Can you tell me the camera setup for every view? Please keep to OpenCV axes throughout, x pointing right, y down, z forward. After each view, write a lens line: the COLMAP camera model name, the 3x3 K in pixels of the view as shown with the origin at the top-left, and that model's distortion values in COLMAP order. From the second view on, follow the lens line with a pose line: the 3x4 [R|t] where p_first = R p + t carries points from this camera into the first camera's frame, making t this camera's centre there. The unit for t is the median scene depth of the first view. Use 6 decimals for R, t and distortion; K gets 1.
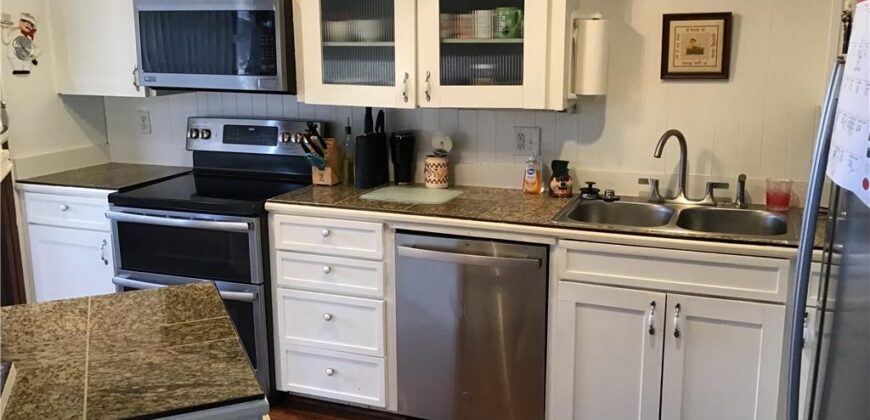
lens RADIAL K [[786.2, 0, 429.0], [0, 786.2, 203.2], [0, 0, 1]] dist [0.112621, -0.196974]
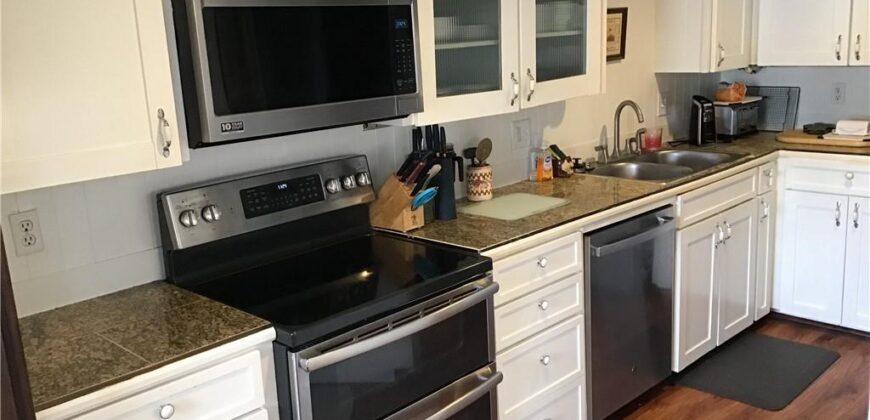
lens RADIAL K [[786.2, 0, 427.9], [0, 786.2, 203.8], [0, 0, 1]] dist [0.112621, -0.196974]
pose [[0.400922, -0.213774, 0.890821, -0.933043], [0.242894, 0.962397, 0.121634, -0.158420], [-0.883325, 0.167610, 0.437771, 0.731657]]
